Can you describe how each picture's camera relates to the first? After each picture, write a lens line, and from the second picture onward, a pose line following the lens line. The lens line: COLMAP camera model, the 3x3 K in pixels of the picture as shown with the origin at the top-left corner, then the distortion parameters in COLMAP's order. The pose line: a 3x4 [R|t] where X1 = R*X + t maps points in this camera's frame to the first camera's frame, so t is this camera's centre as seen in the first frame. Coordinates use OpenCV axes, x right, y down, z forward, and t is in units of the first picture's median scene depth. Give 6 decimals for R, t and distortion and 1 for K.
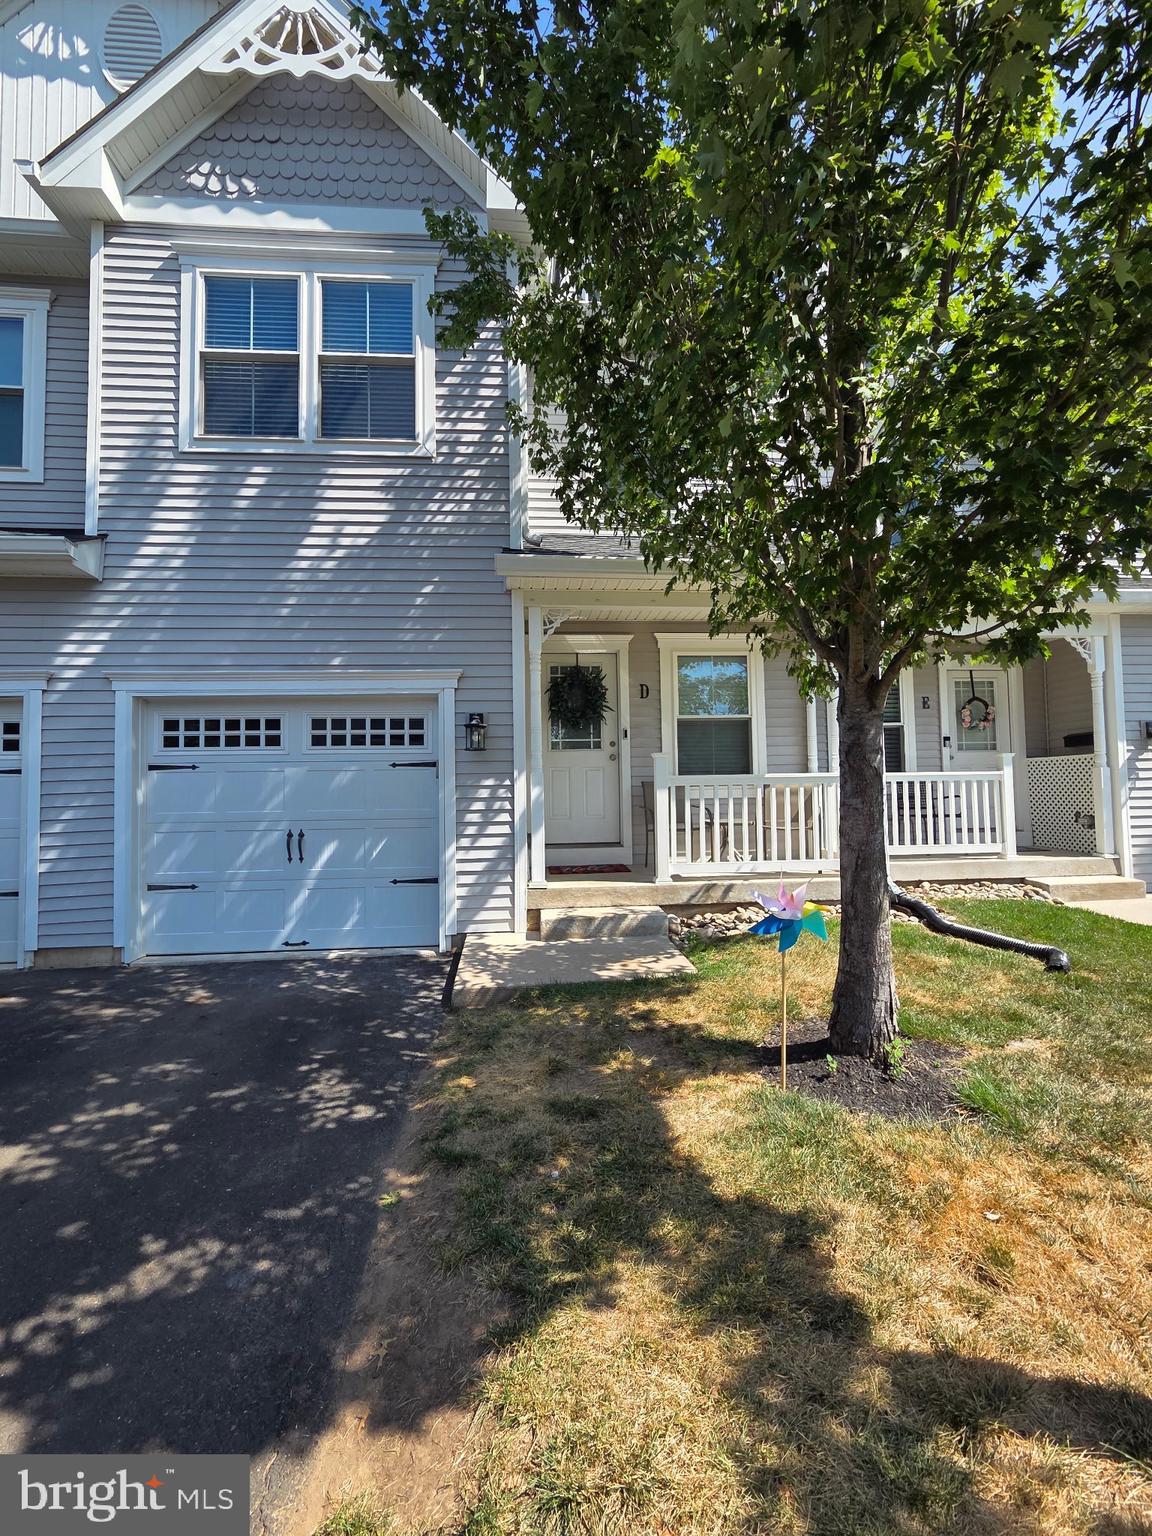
lens RADIAL K [[626.9, 0, 574.6], [0, 626.9, 761.6], [0, 0, 1]] dist [0.003094, -0.000098]
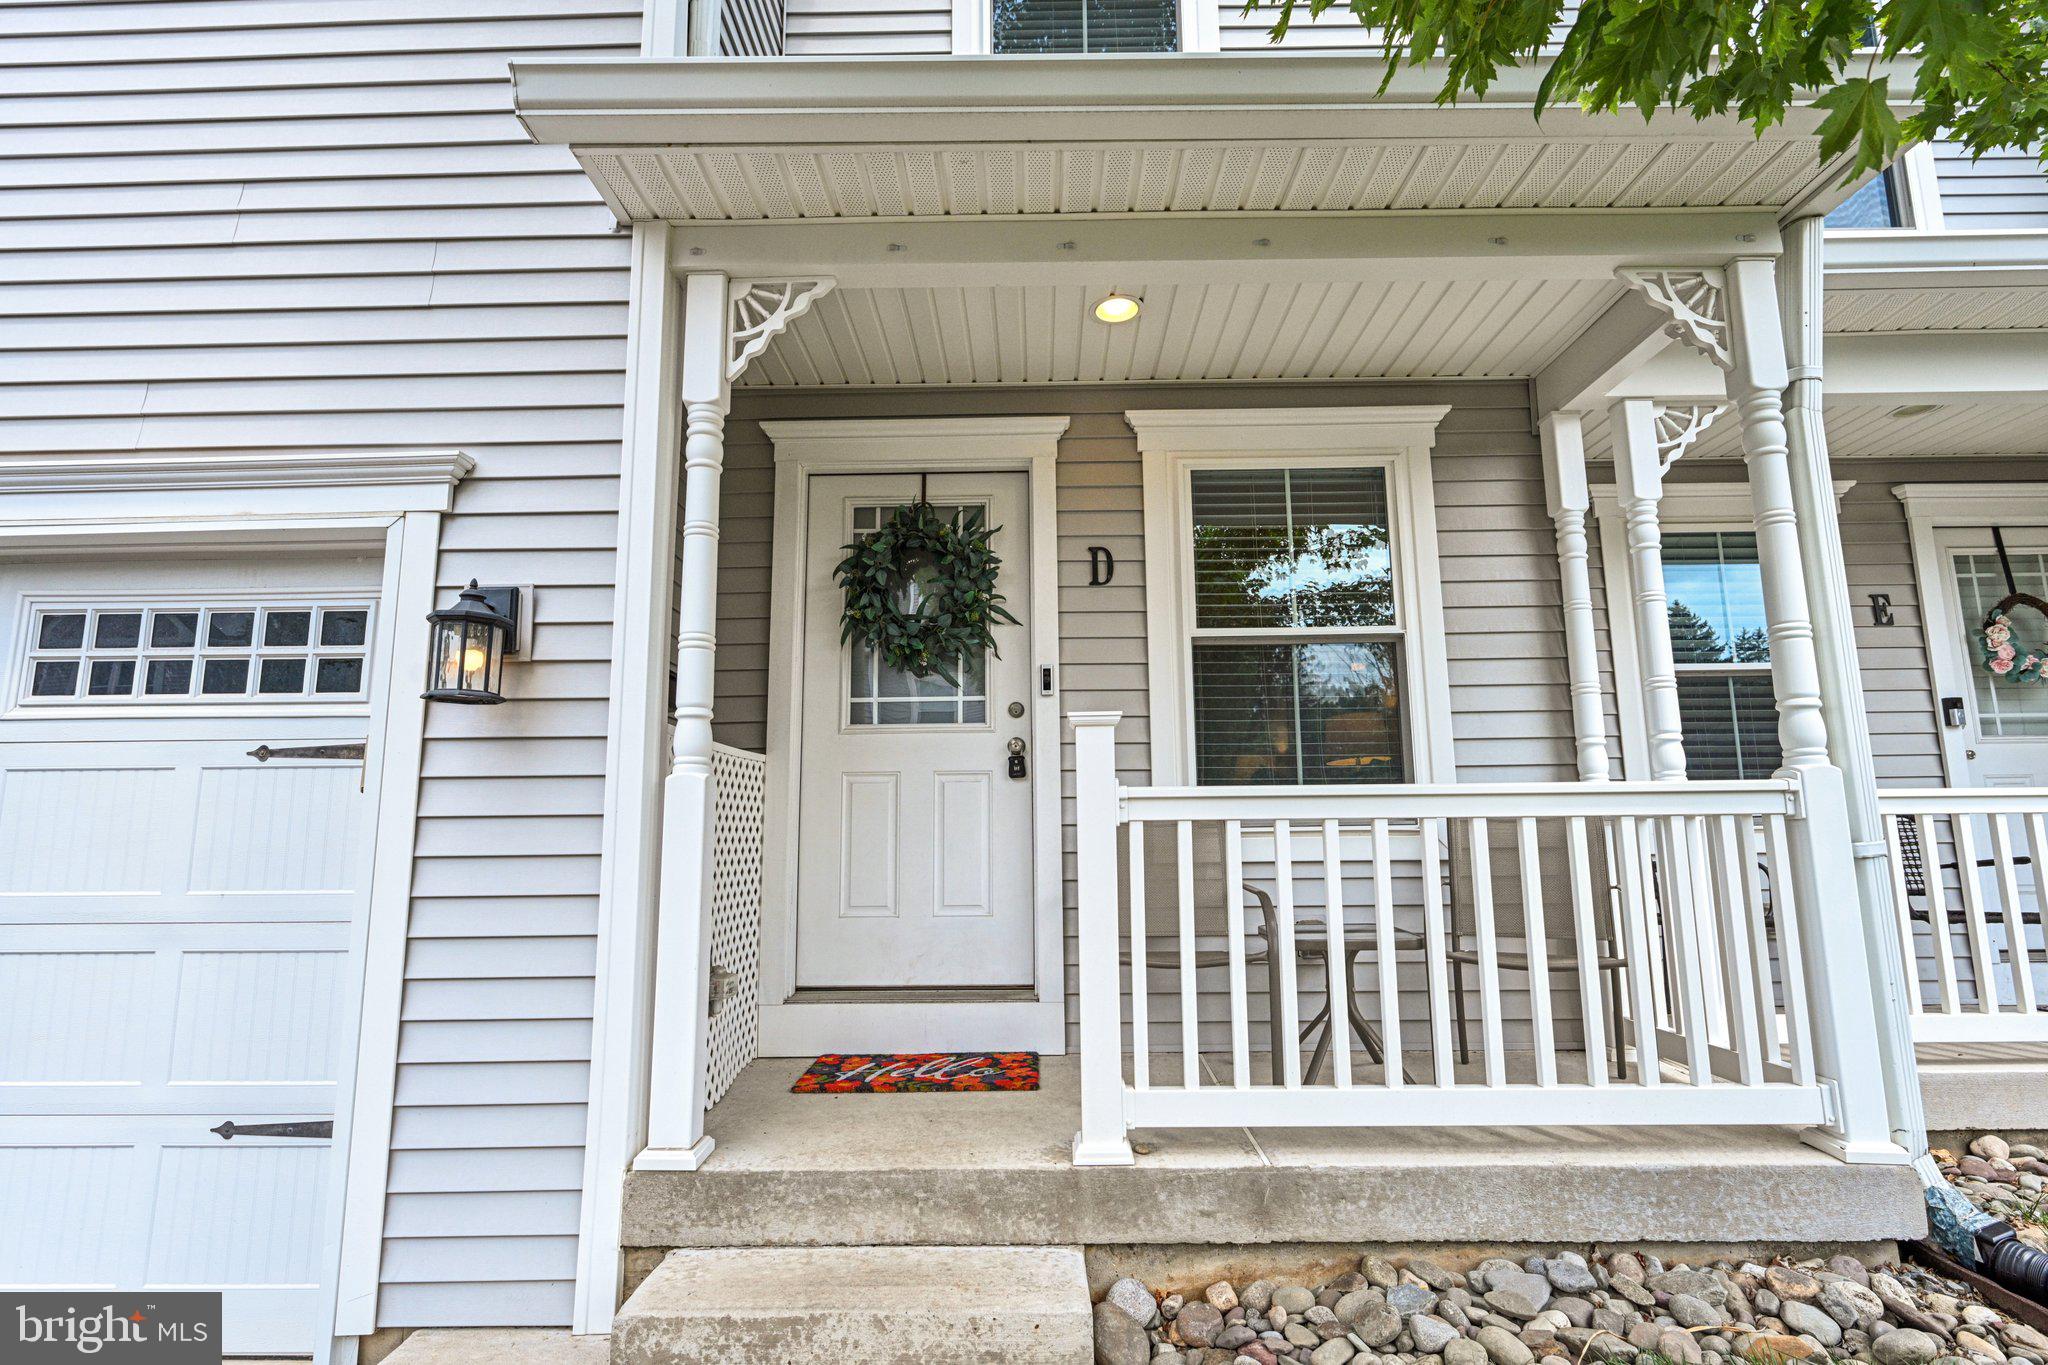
lens RADIAL K [[1025.4, 0, 1024.0], [0, 1025.4, 682.5], [0, 0, 1]] dist [0.001227, 0.000260]
pose [[0.995483, -0.008600, -0.094551, 0.149384], [-0.001685, 0.994132, -0.108165, 0.025494], [0.094926, 0.107835, 0.989626, 0.497363]]
